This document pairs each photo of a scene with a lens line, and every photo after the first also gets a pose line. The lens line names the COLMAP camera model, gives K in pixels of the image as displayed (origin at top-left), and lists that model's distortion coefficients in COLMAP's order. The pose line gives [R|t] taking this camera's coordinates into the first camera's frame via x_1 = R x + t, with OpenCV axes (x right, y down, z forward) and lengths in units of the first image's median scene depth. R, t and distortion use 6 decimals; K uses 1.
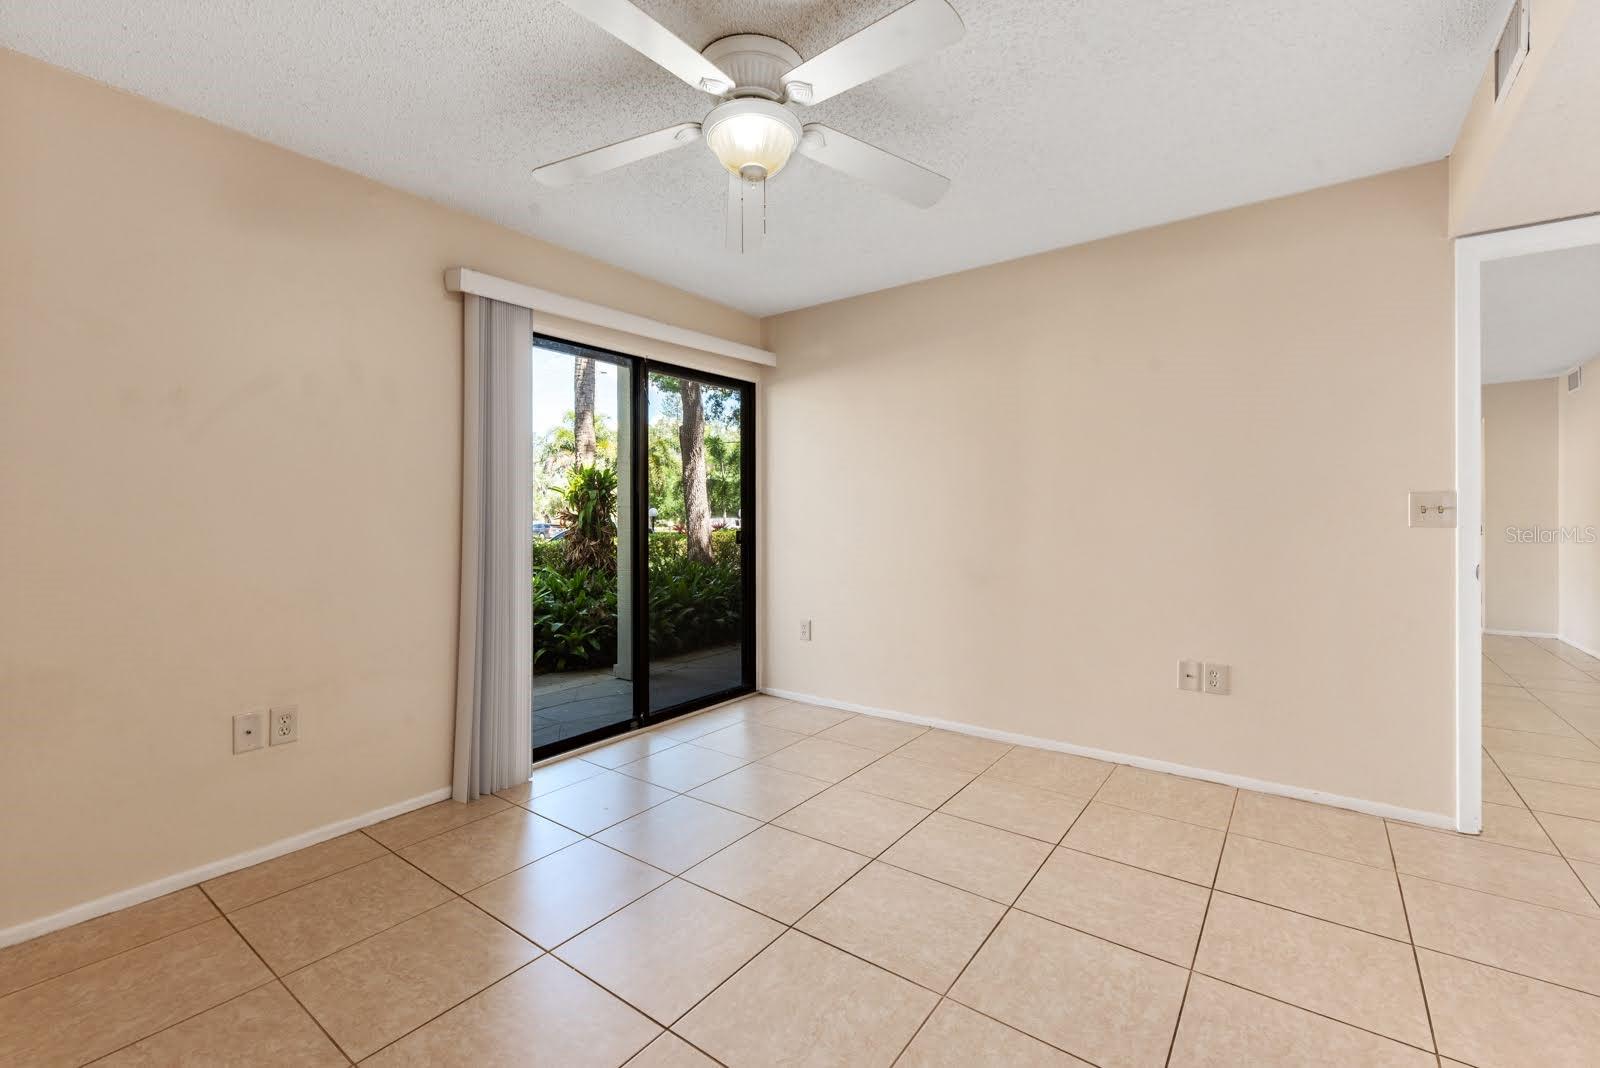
lens RADIAL K [[687.6, 0, 808.6], [0, 687.6, 512.3], [0, 0, 1]] dist [-0.002281, -0.000511]
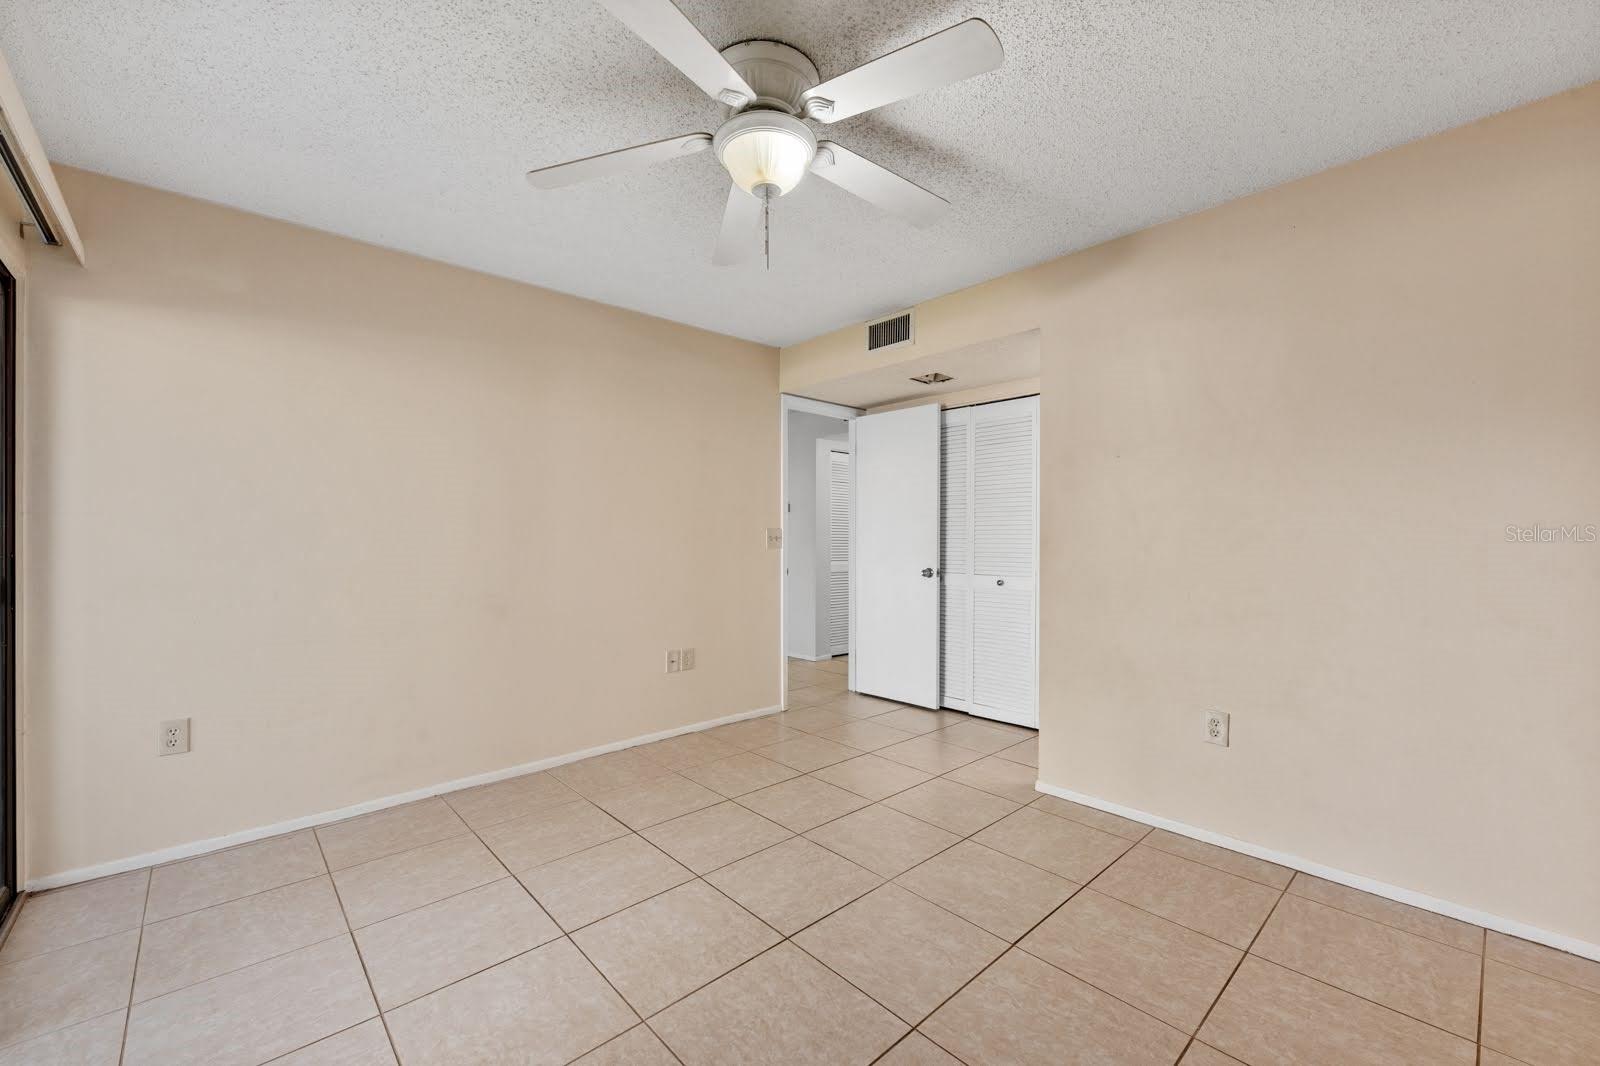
lens RADIAL K [[646.7, 0, 801.1], [0, 646.7, 529.6], [0, 0, 1]] dist [0.004831, -0.000070]
pose [[0.190354, 0.015294, 0.981596, -0.728497], [-0.002431, 0.999883, -0.015108, -0.002082], [-0.981712, 0.000490, 0.190369, 0.577084]]
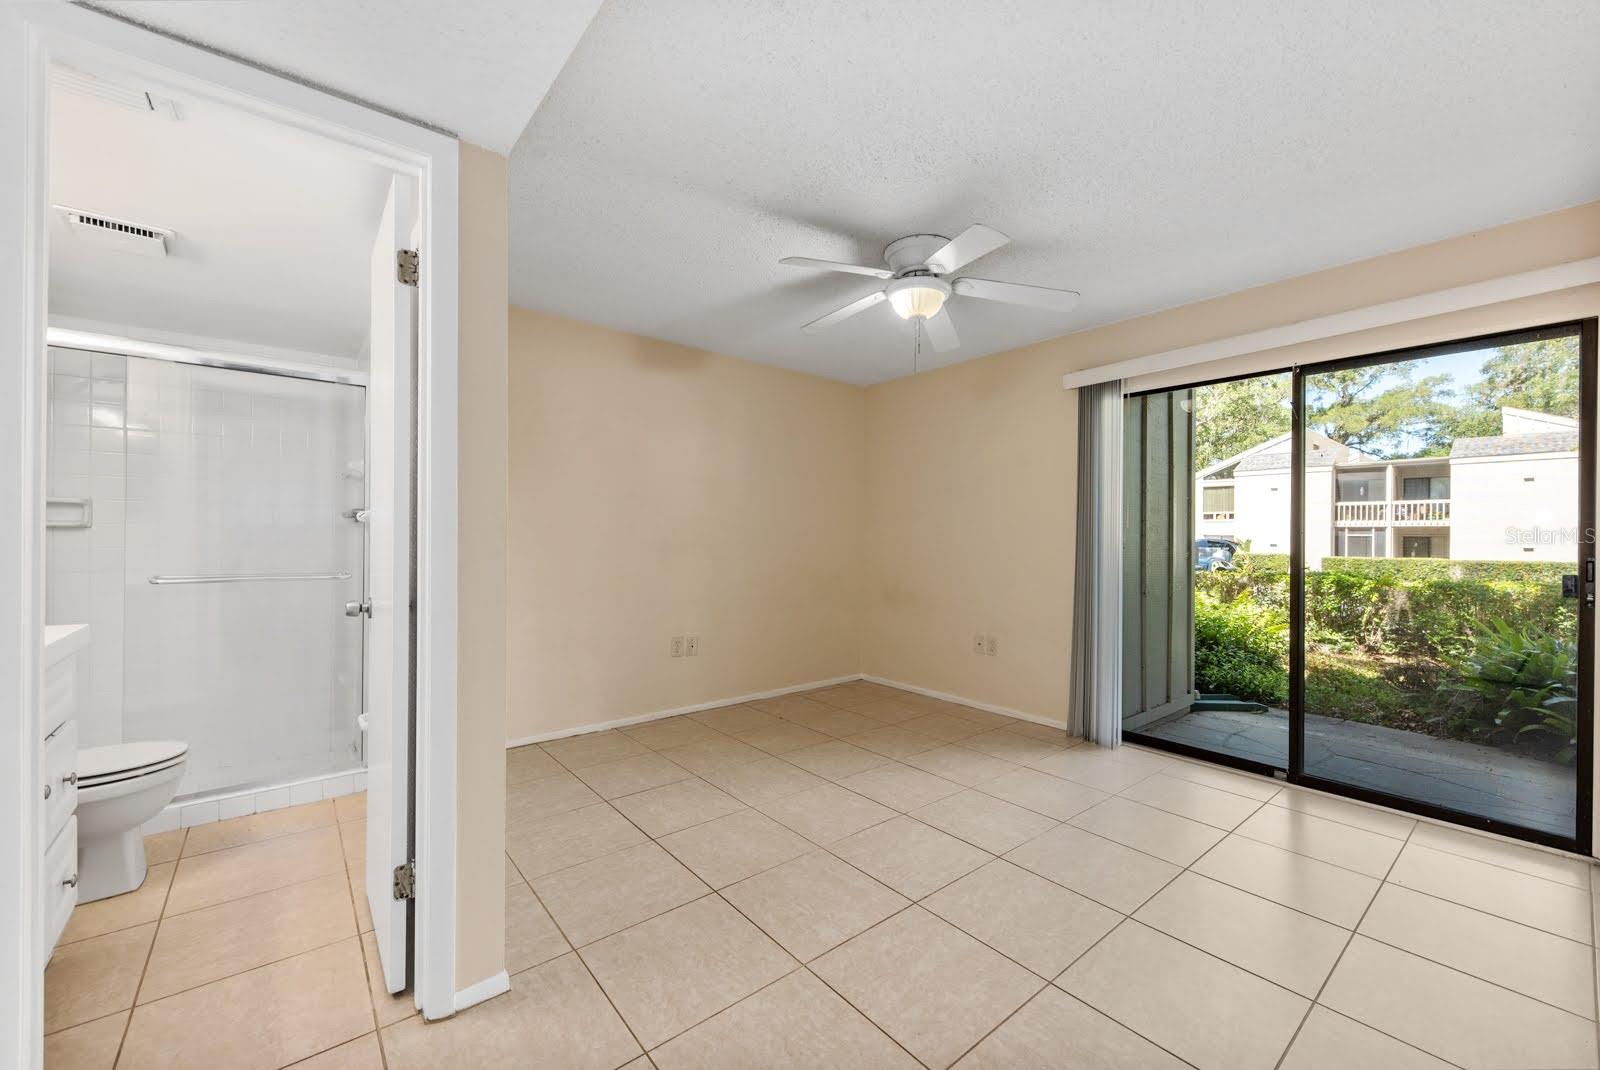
lens RADIAL K [[632.5, 0, 801.4], [0, 632.5, 524.2], [0, 0, 1]] dist [0.002366, -0.000021]
pose [[-0.244567, -0.012310, -0.969554, 1.019417], [-0.008278, 0.999909, -0.010607, -0.015089], [0.969597, 0.005432, -0.244647, 0.817969]]
